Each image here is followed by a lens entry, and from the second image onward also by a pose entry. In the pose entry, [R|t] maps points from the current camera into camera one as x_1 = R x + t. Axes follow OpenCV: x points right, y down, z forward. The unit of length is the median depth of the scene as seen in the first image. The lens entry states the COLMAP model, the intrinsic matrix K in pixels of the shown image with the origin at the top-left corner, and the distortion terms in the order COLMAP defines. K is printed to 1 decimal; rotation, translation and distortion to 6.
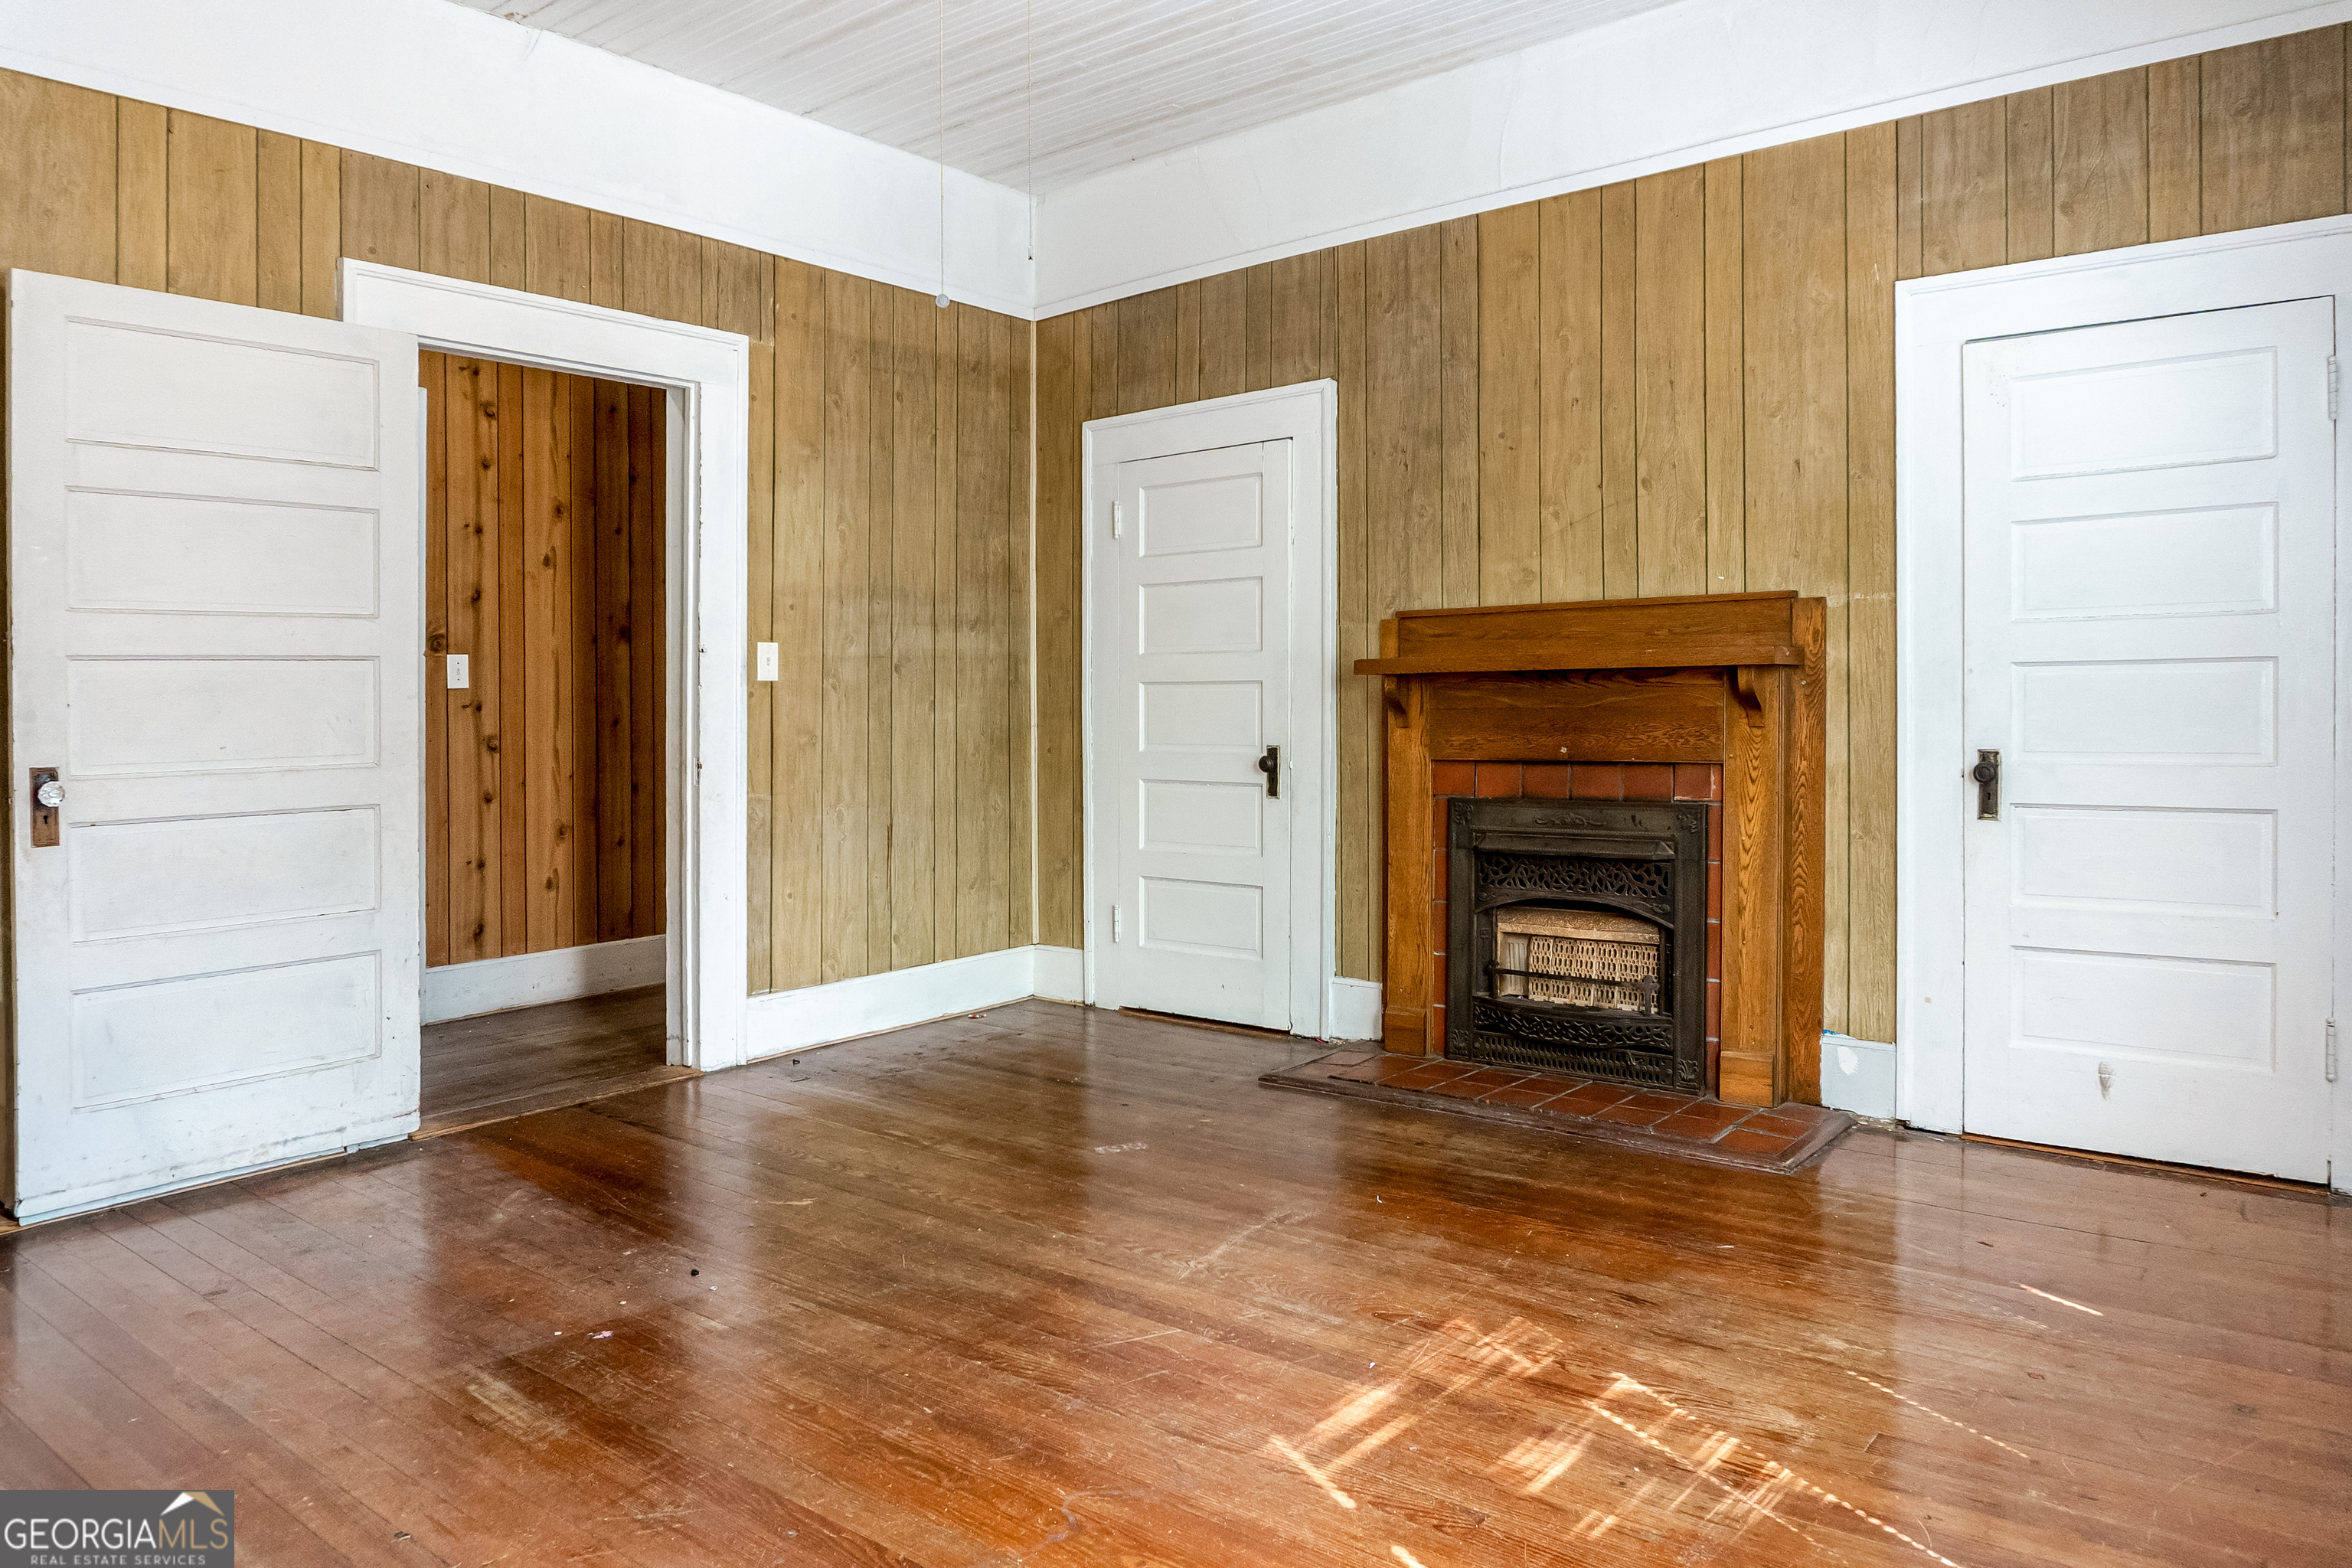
lens RADIAL K [[1593.5, 0, 1195.6], [0, 1593.5, 735.7], [0, 0, 1]] dist [-0.022494, 0.003893]
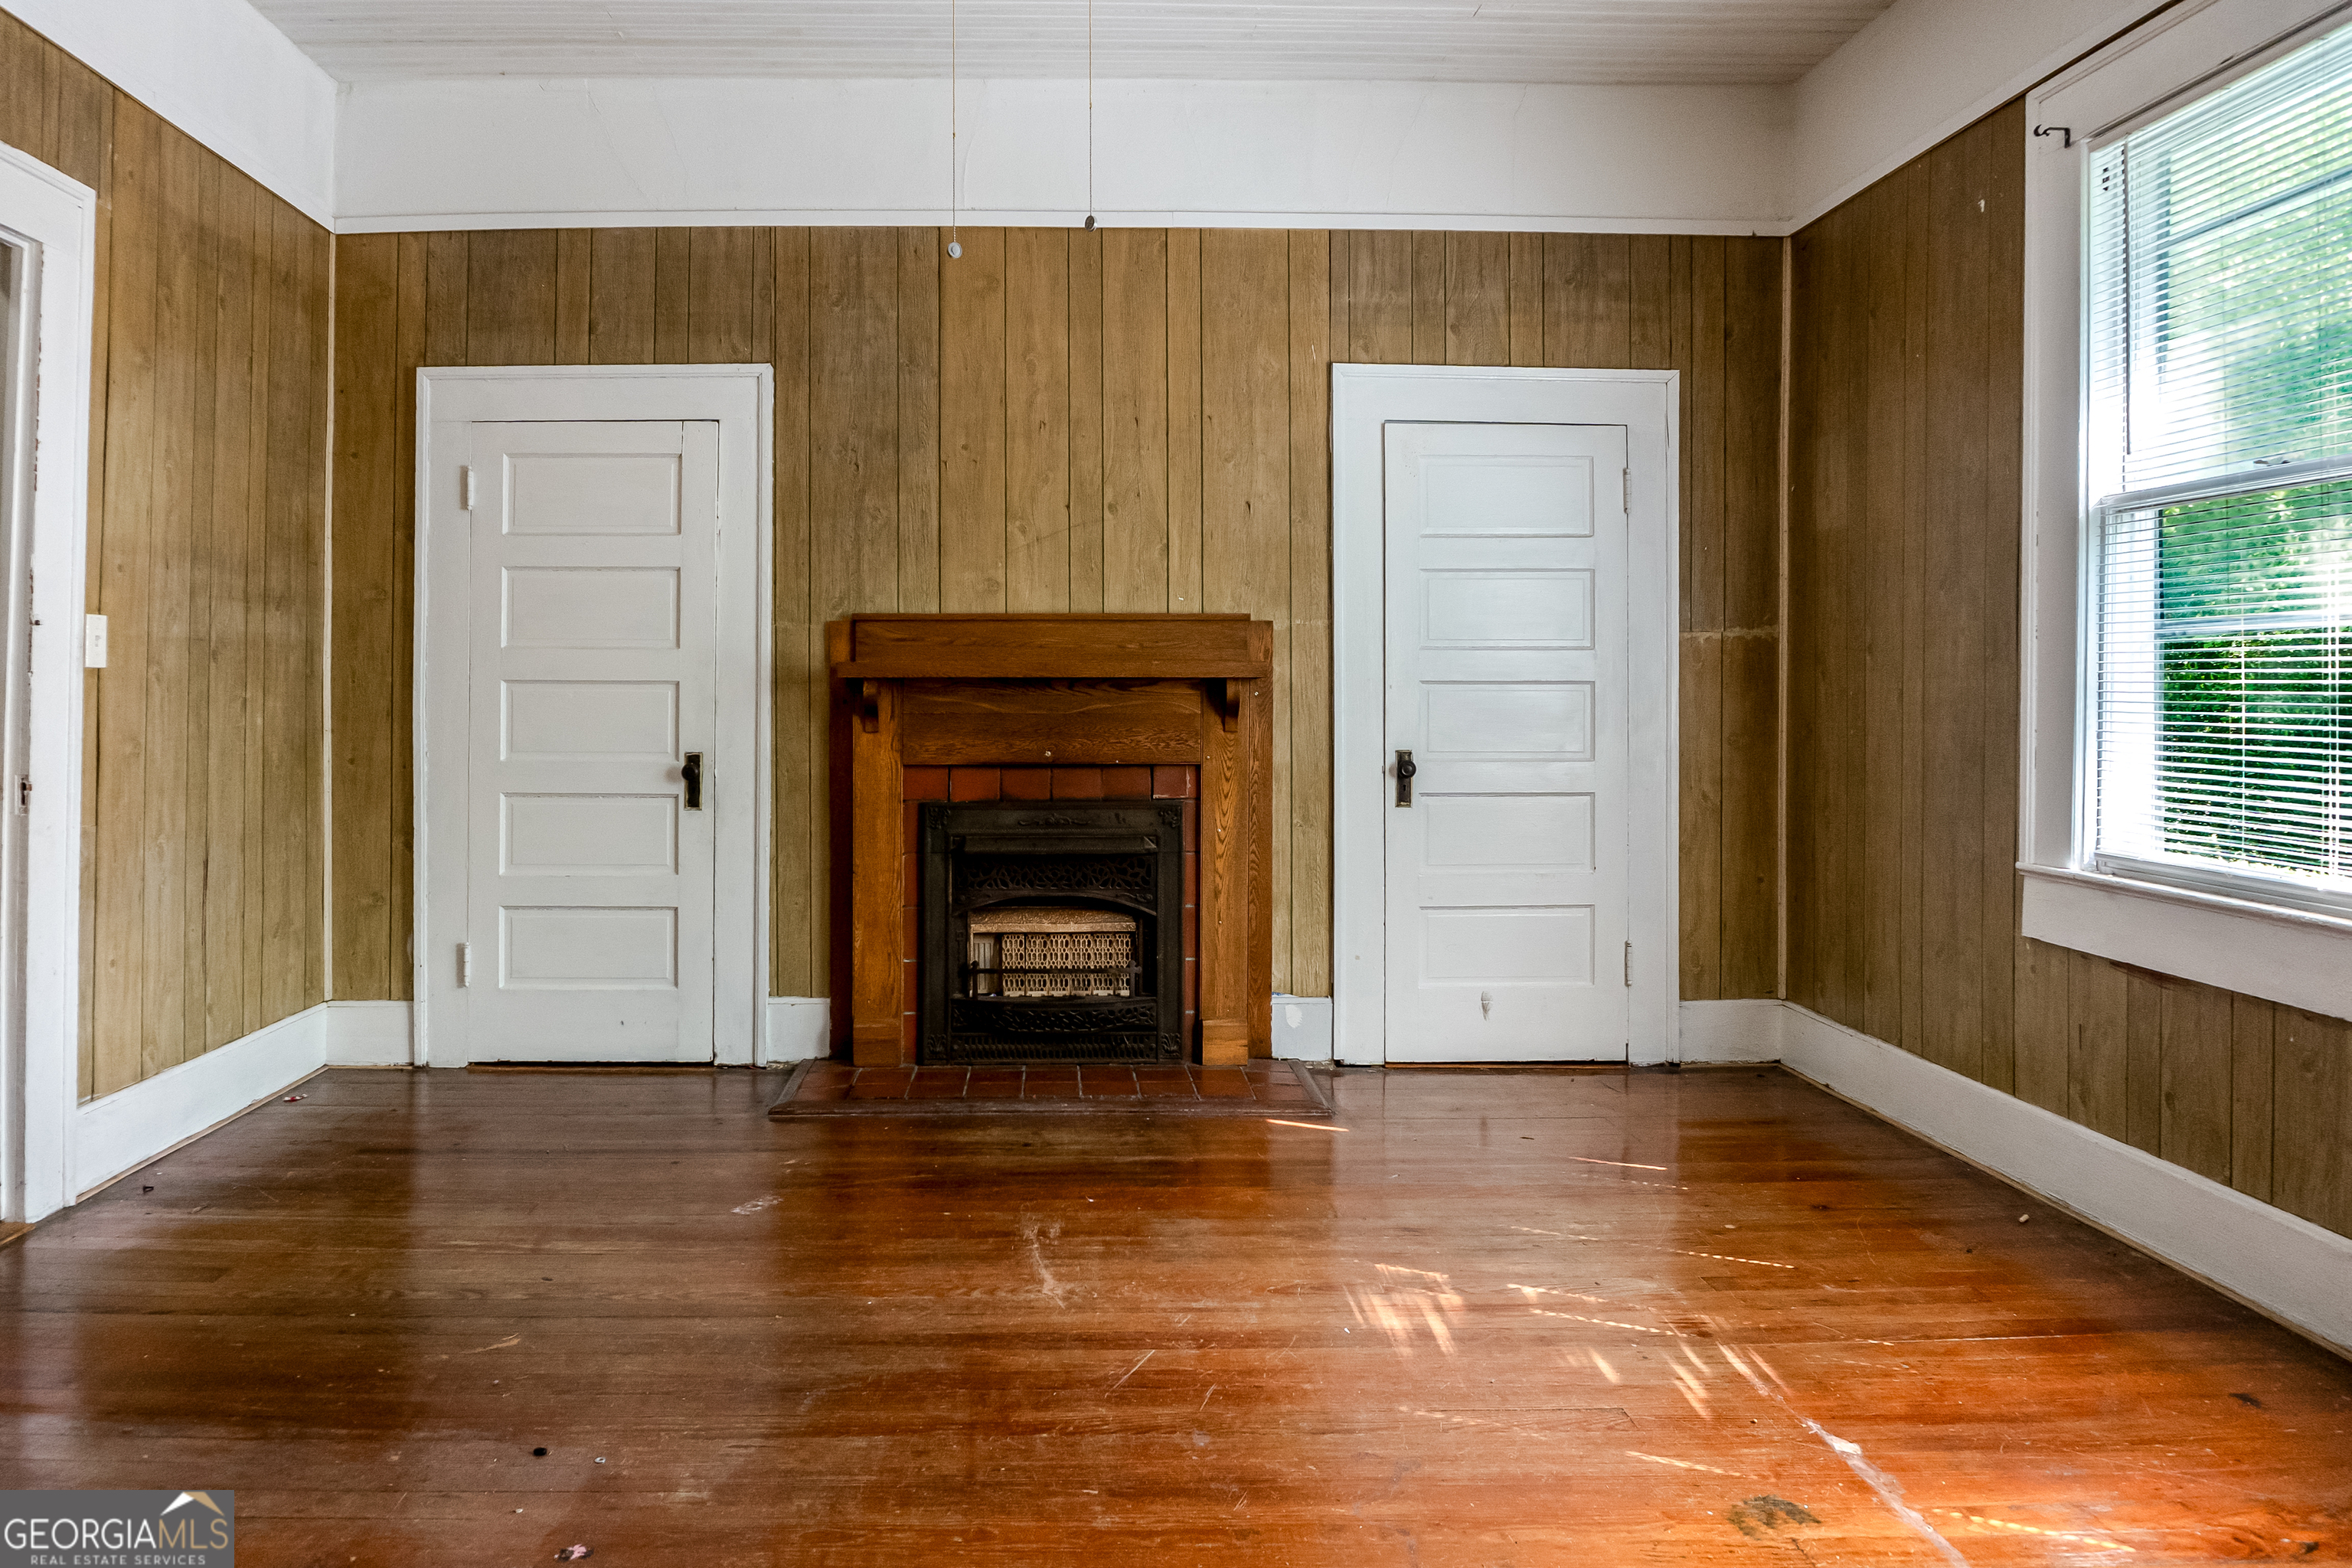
lens RADIAL K [[1593.5, 0, 1114.8], [0, 1593.5, 709.5], [0, 0, 1]] dist [-0.022494, 0.003893]
pose [[0.762714, 0.009635, 0.646664, -0.402055], [0.003262, 0.999819, -0.018743, -0.000495], [-0.646728, 0.016405, 0.762545, 0.161554]]
